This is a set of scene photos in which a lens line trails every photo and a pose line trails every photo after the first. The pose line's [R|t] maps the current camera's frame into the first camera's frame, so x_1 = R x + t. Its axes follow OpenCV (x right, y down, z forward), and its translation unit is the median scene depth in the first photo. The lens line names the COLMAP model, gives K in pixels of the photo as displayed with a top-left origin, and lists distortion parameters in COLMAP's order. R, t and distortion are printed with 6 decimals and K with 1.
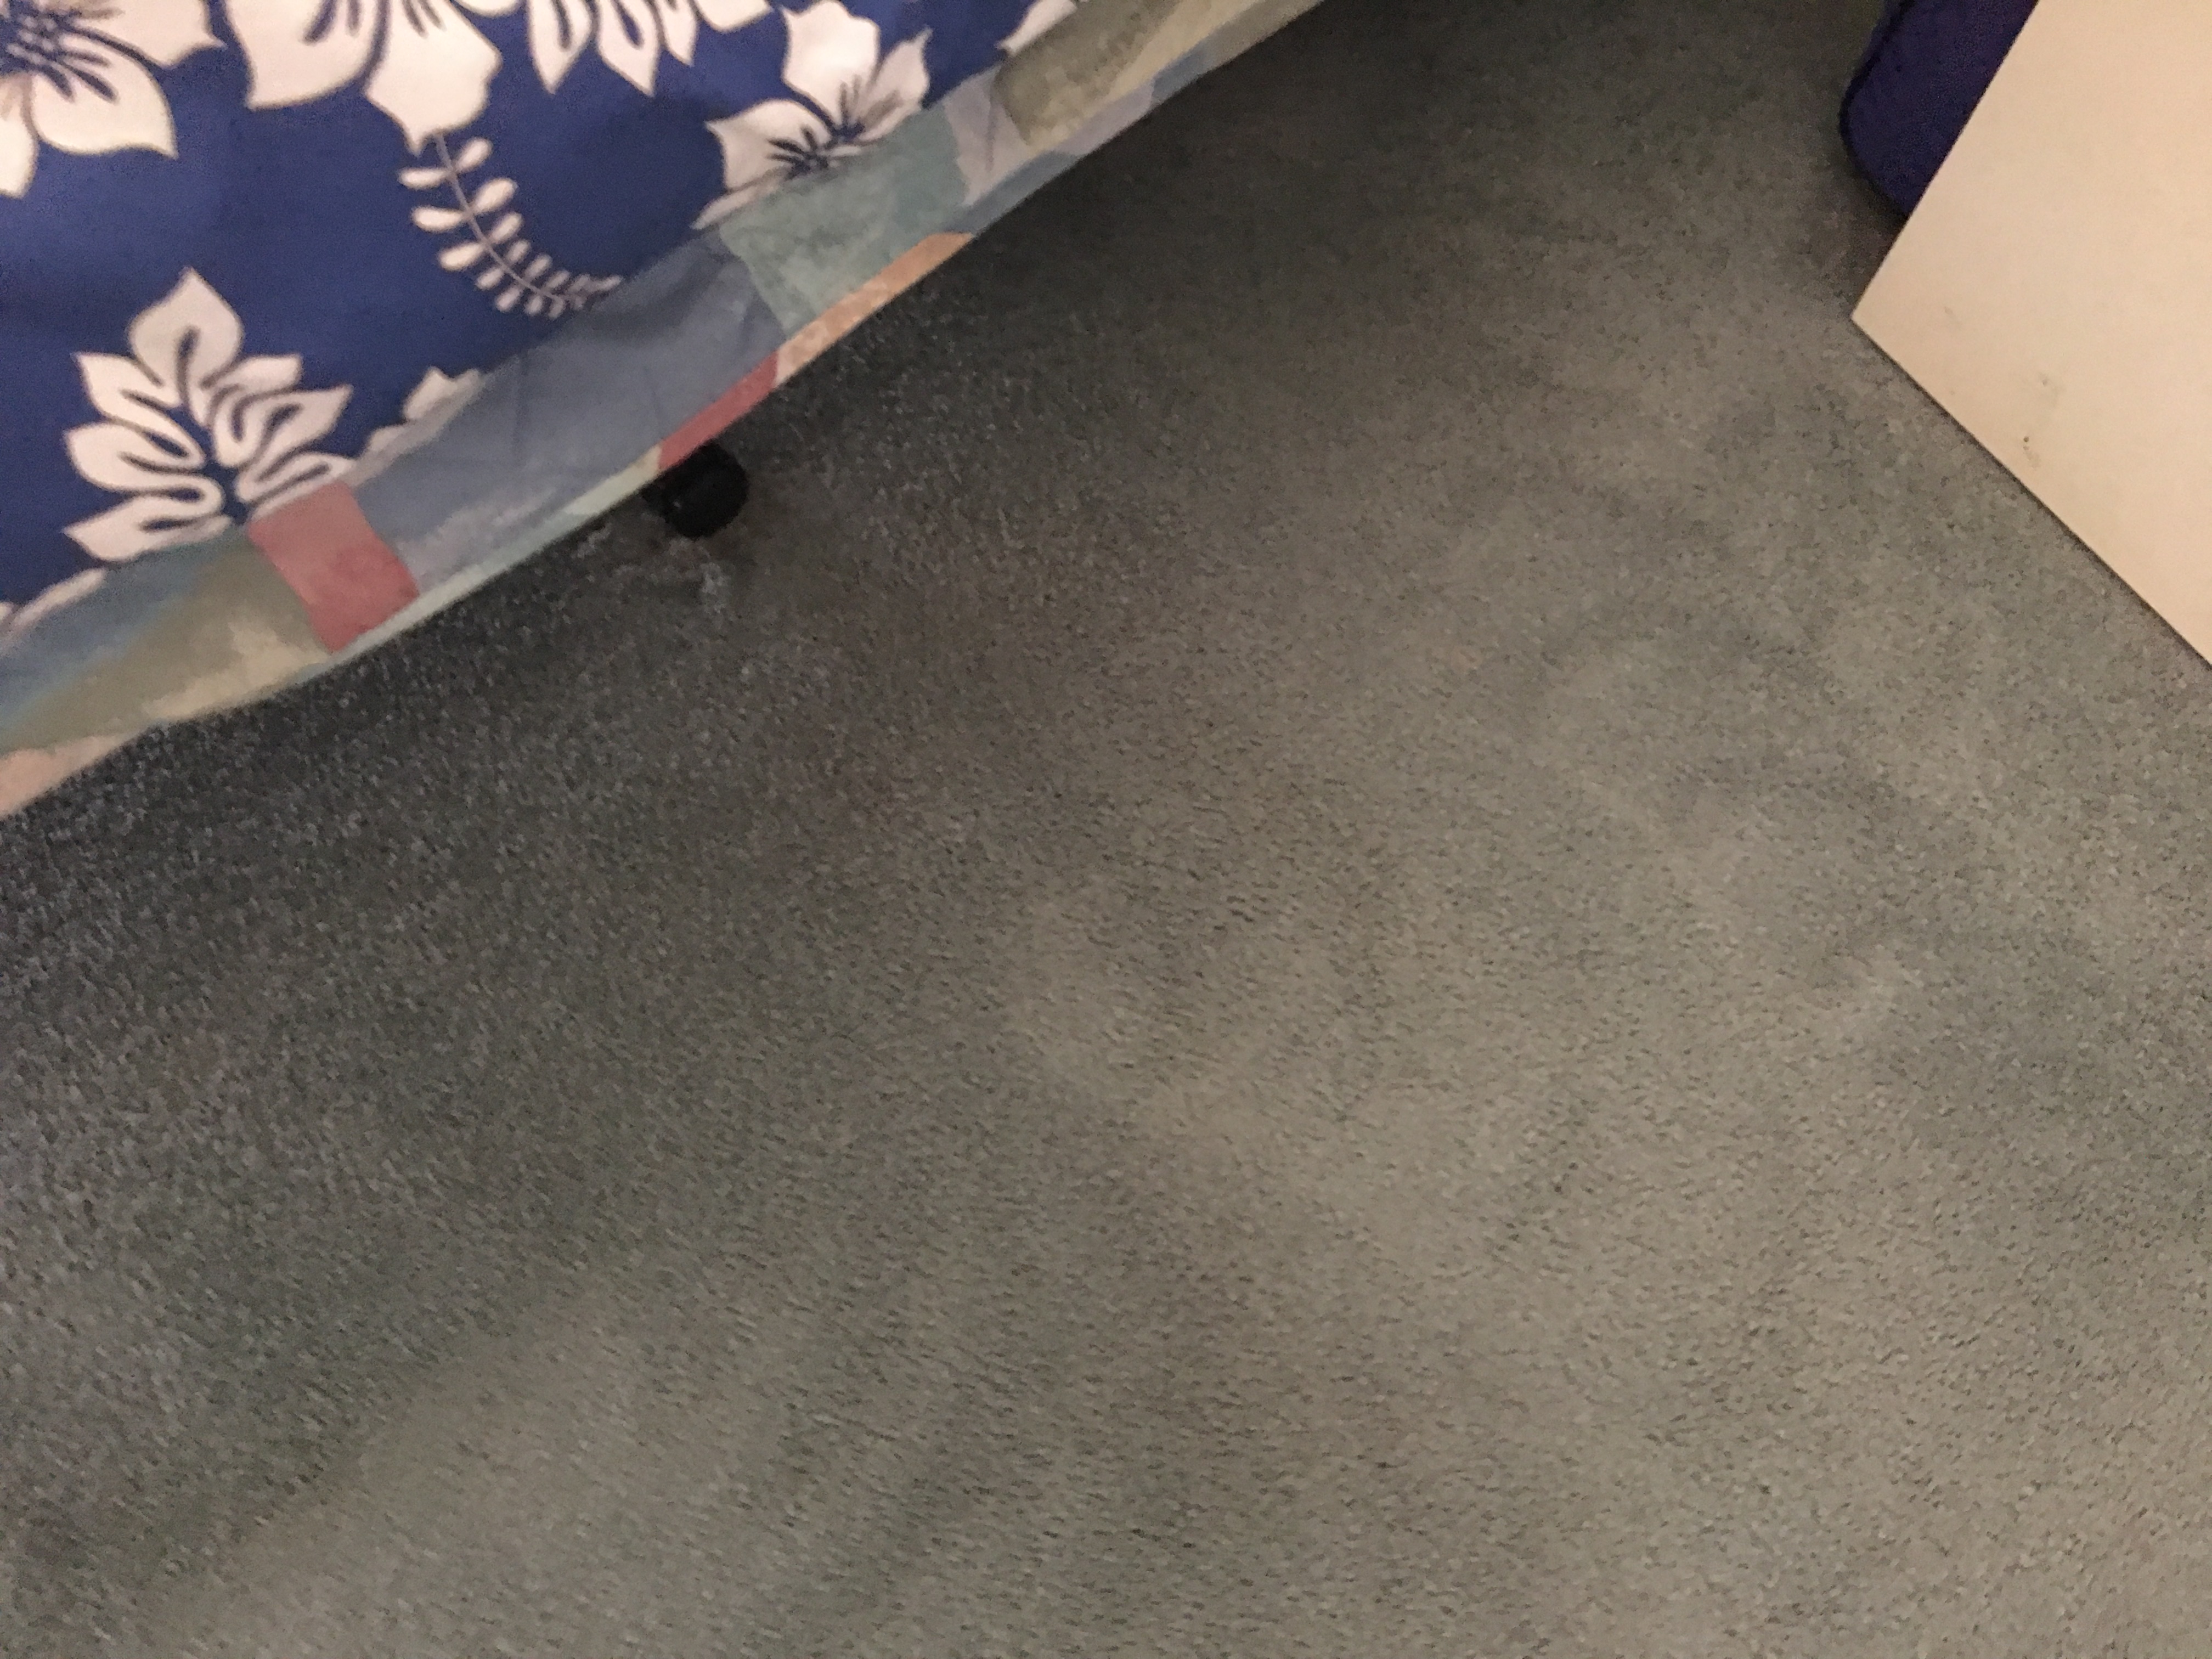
lens RADIAL K [[1897.7, 0, 1106.0], [0, 1897.7, 829.5], [0, 0, 1]] dist [0.086414, -0.132597]
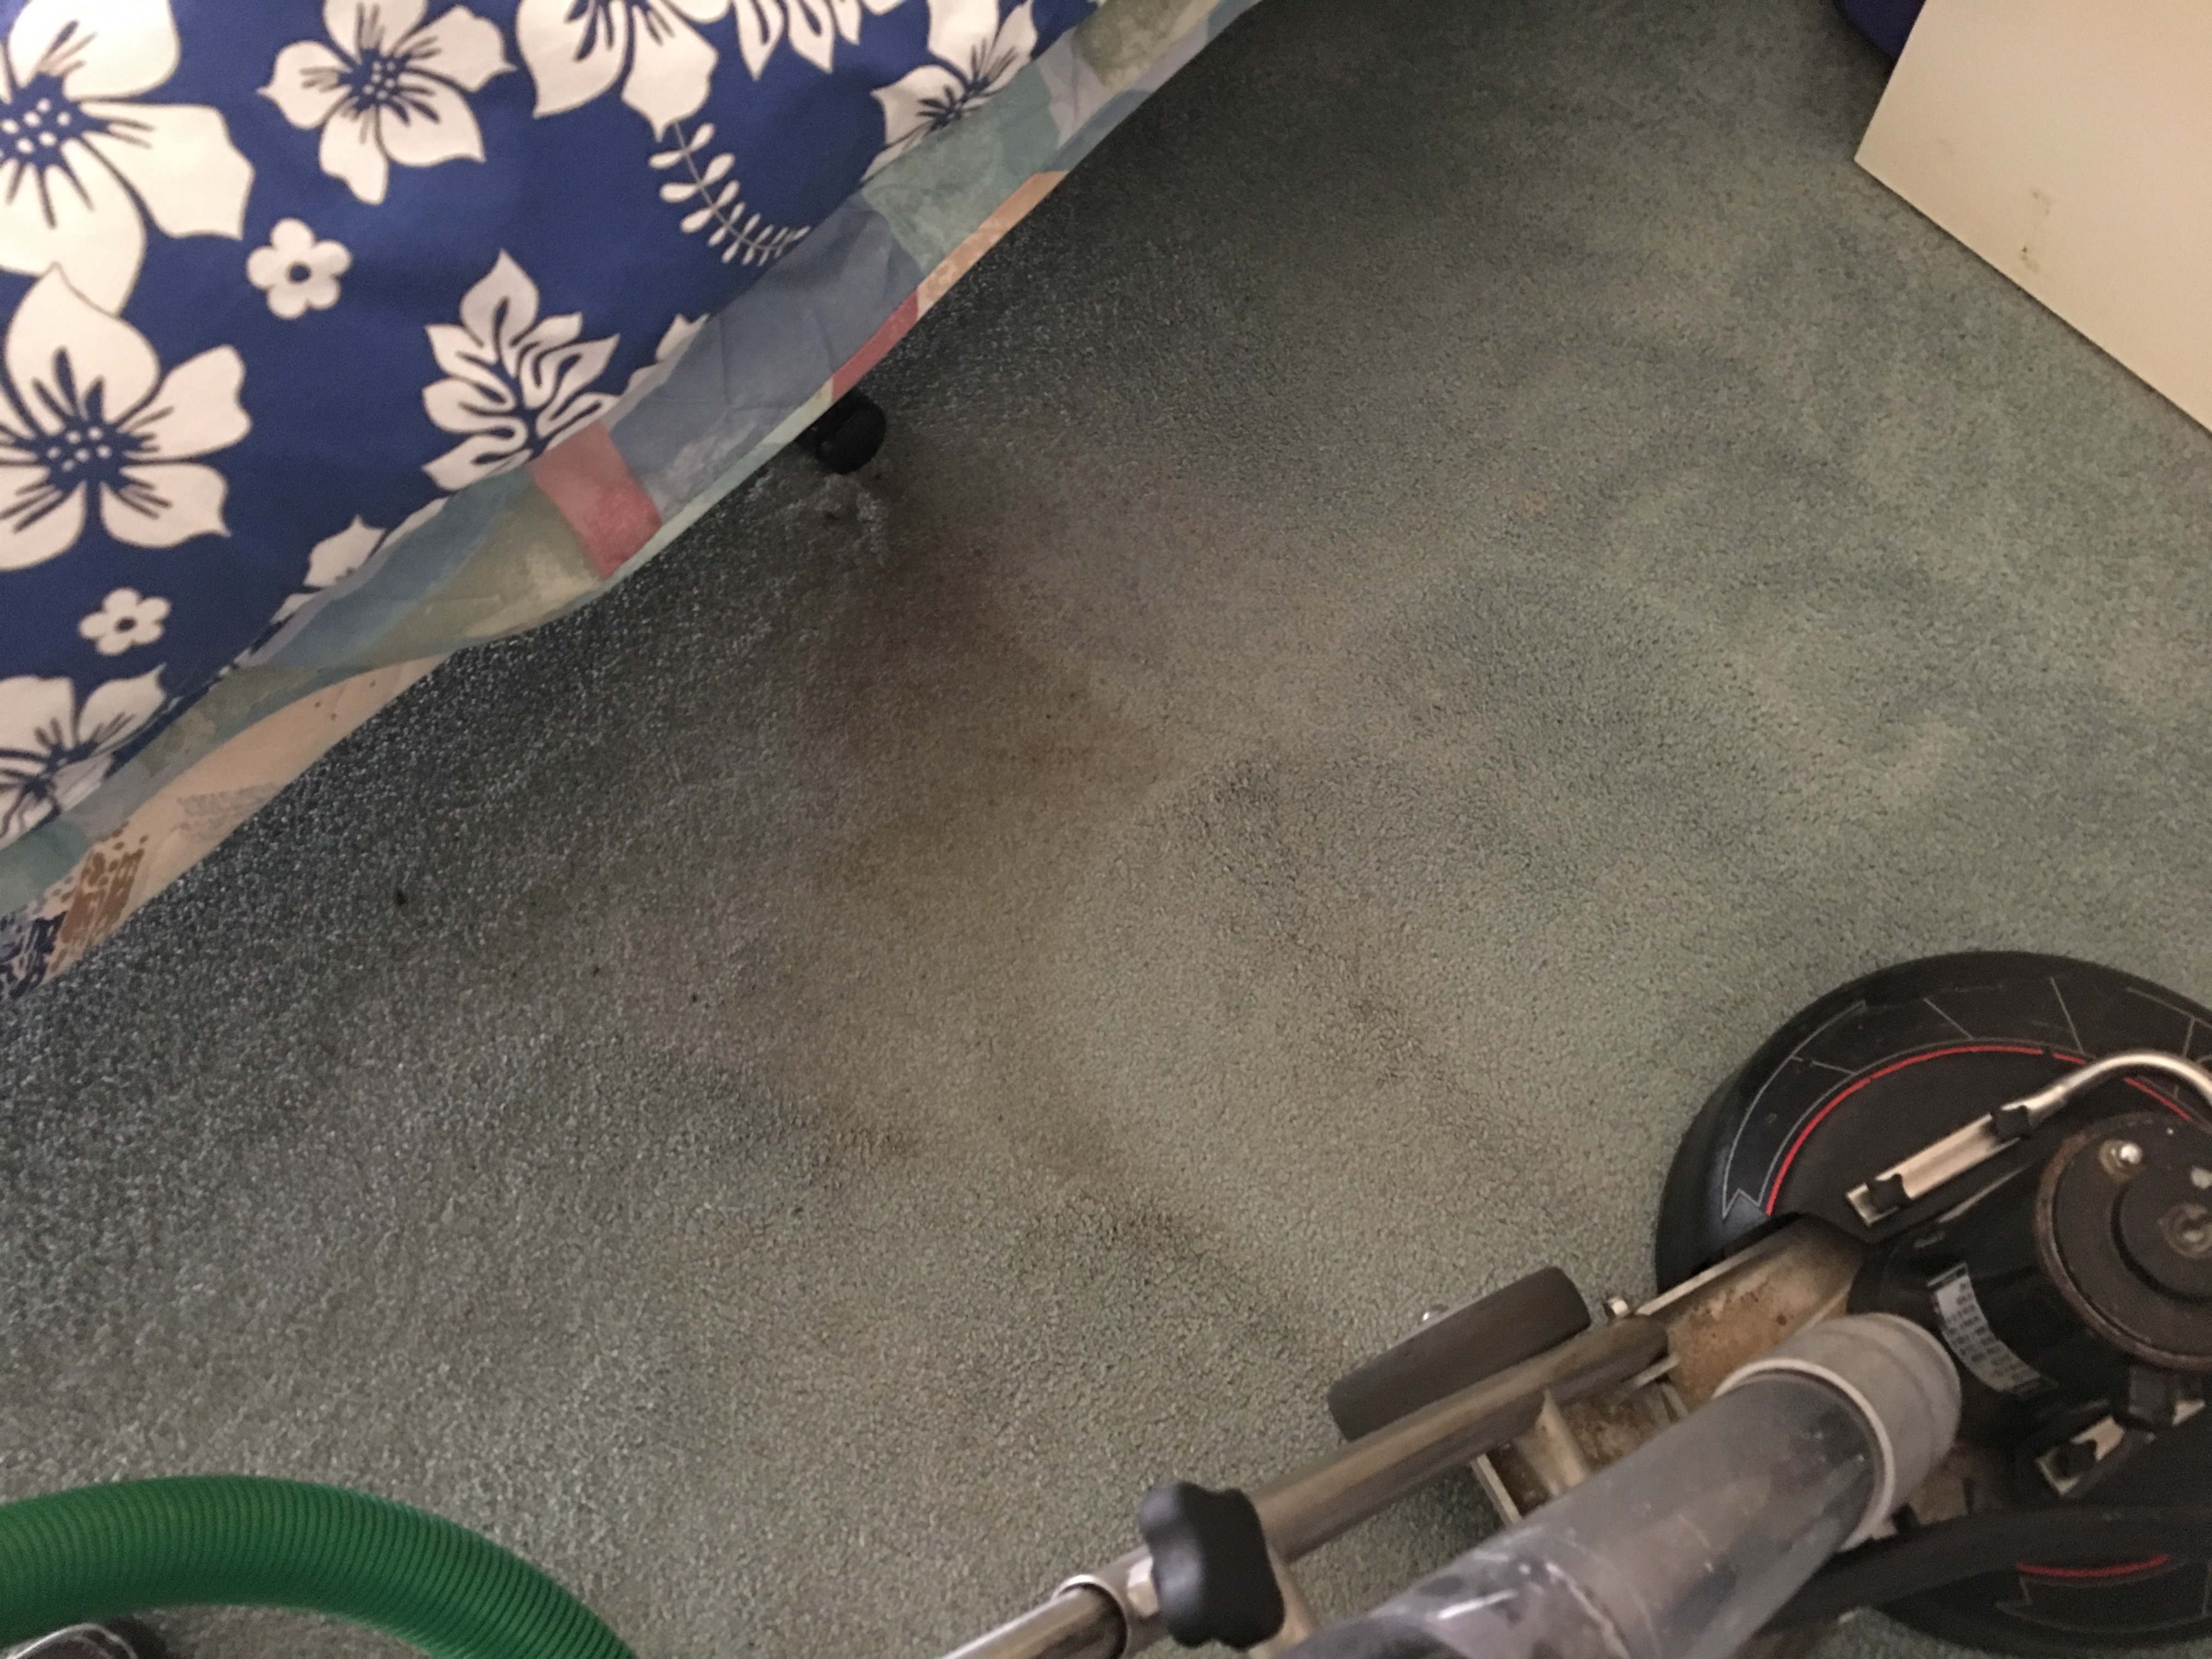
lens RADIAL K [[1883.0, 0, 1106.0], [0, 1883.0, 829.5], [0, 0, 1]] dist [0.096911, -0.145184]
pose [[0.993257, -0.104889, -0.049385, -0.026167], [0.105718, 0.994291, 0.014472, 0.061682], [0.047585, -0.019596, 0.998675, -0.137944]]
